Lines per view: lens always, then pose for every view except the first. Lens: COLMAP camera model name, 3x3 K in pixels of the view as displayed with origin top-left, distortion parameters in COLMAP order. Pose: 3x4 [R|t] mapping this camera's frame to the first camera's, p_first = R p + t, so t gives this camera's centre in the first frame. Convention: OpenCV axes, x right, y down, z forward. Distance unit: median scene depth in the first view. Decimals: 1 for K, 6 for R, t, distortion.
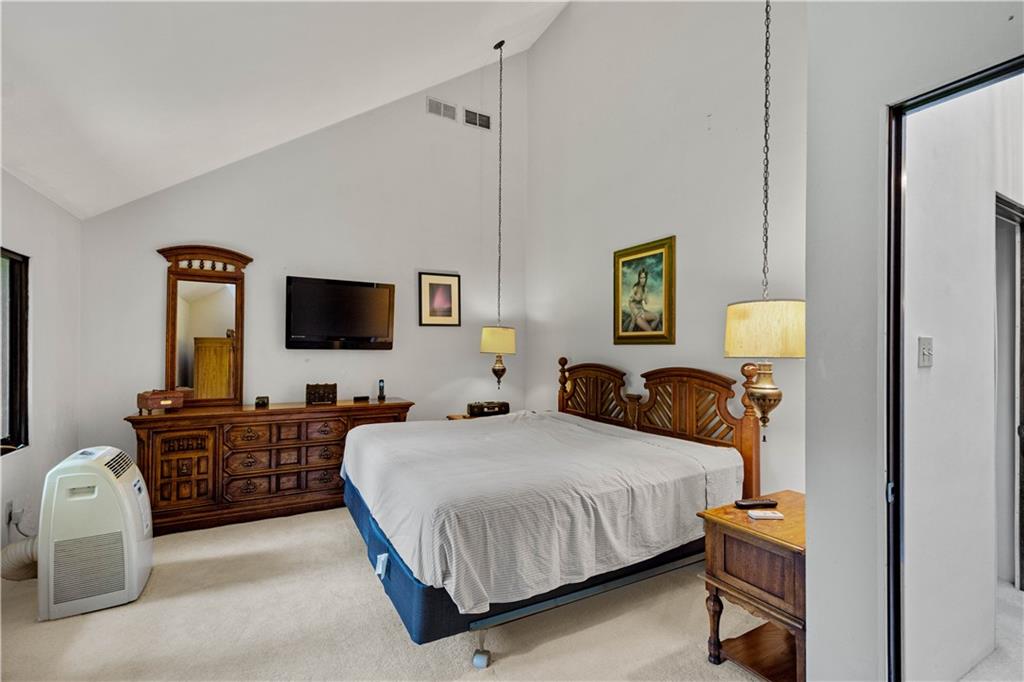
lens RADIAL K [[457.9, 0, 511.1], [0, 457.9, 343.8], [0, 0, 1]] dist [-0.000199, -0.000903]
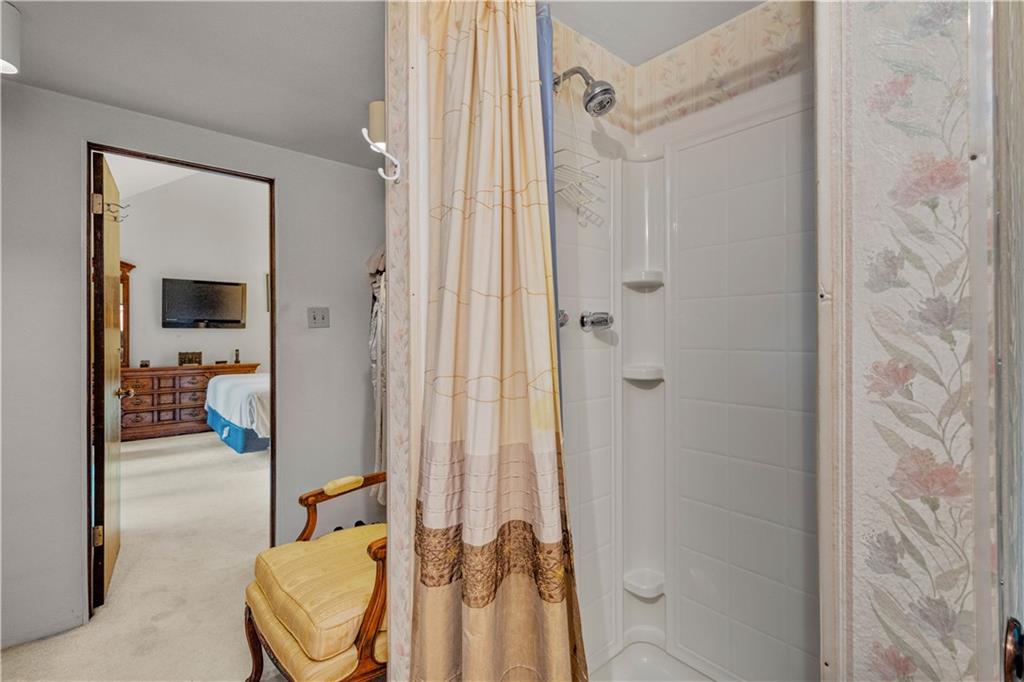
lens RADIAL K [[457.9, 0, 506.5], [0, 457.9, 336.7], [0, 0, 1]] dist [-0.000199, -0.000903]
pose [[0.977499, -0.008851, 0.210756, 0.199496], [0.005213, 0.999828, 0.017811, 0.014379], [-0.210877, -0.016311, 0.977376, -0.481169]]
